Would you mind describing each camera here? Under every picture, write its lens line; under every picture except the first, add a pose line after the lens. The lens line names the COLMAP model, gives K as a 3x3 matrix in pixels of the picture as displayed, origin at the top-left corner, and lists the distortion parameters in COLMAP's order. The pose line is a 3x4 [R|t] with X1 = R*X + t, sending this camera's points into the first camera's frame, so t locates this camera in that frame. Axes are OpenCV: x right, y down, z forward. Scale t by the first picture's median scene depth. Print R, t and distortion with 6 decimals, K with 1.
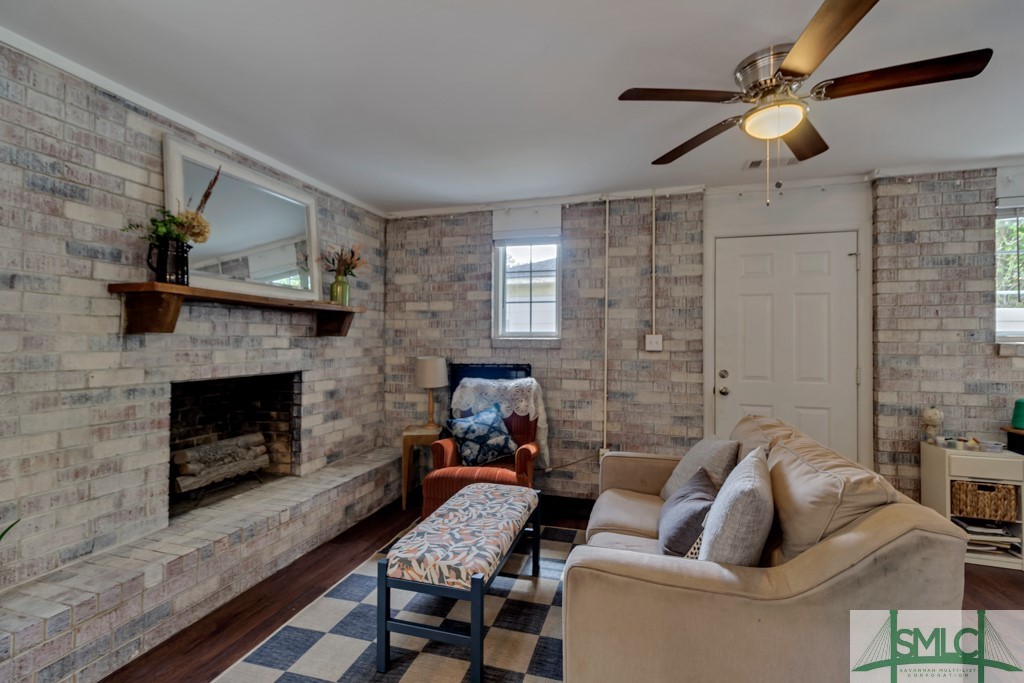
lens RADIAL K [[474.3, 0, 517.7], [0, 474.3, 332.6], [0, 0, 1]] dist [0.005234, -0.000510]
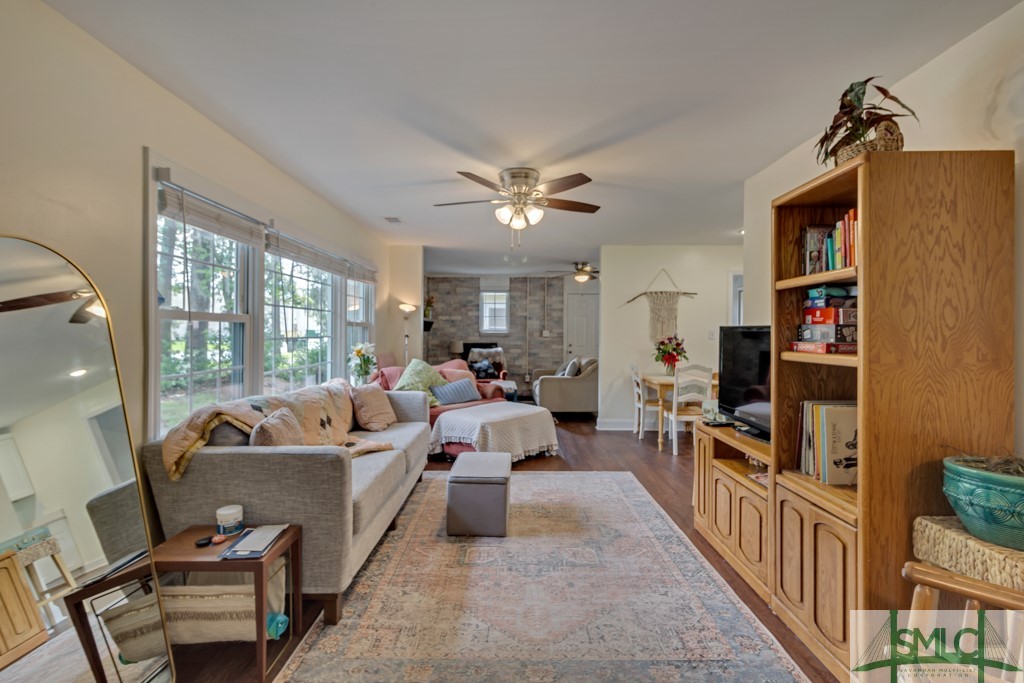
lens RADIAL K [[474.3, 0, 535.2], [0, 474.3, 332.9], [0, 0, 1]] dist [0.005234, -0.000510]
pose [[0.946870, -0.002862, 0.321603, -0.594665], [-0.003293, 0.999822, 0.018593, -0.030553], [-0.321599, -0.018664, 0.946692, -1.420943]]
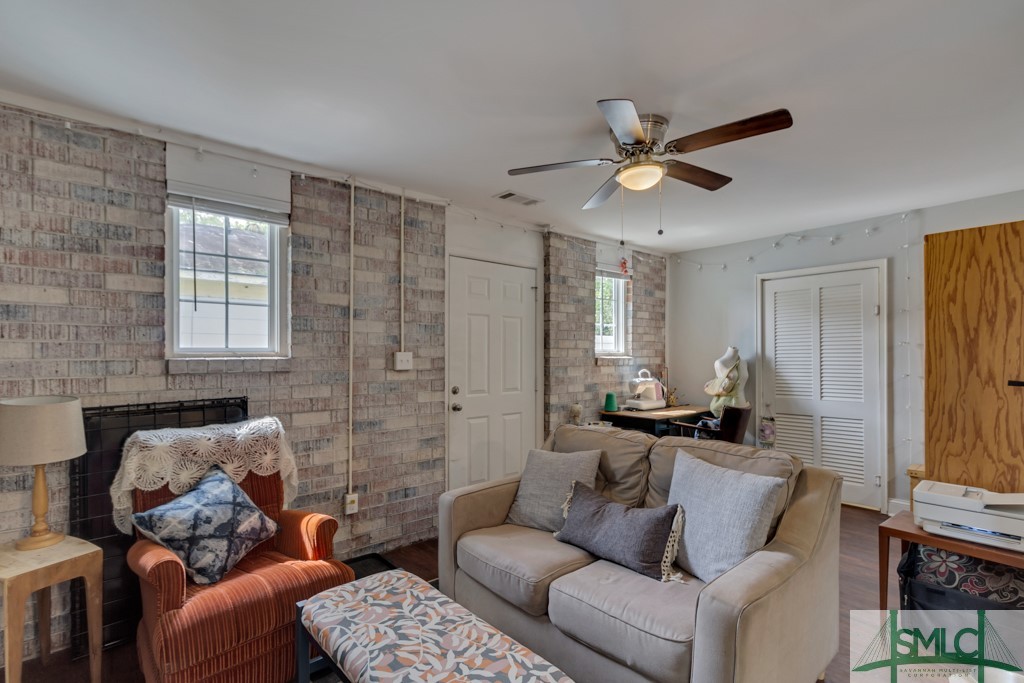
lens RADIAL K [[474.3, 0, 516.1], [0, 474.3, 351.4], [0, 0, 1]] dist [0.005234, -0.000510]
pose [[0.537114, -0.002818, 0.843505, -0.346095], [-0.008726, 0.999922, 0.008897, -0.006671], [-0.843464, -0.012139, 0.537048, 0.336079]]
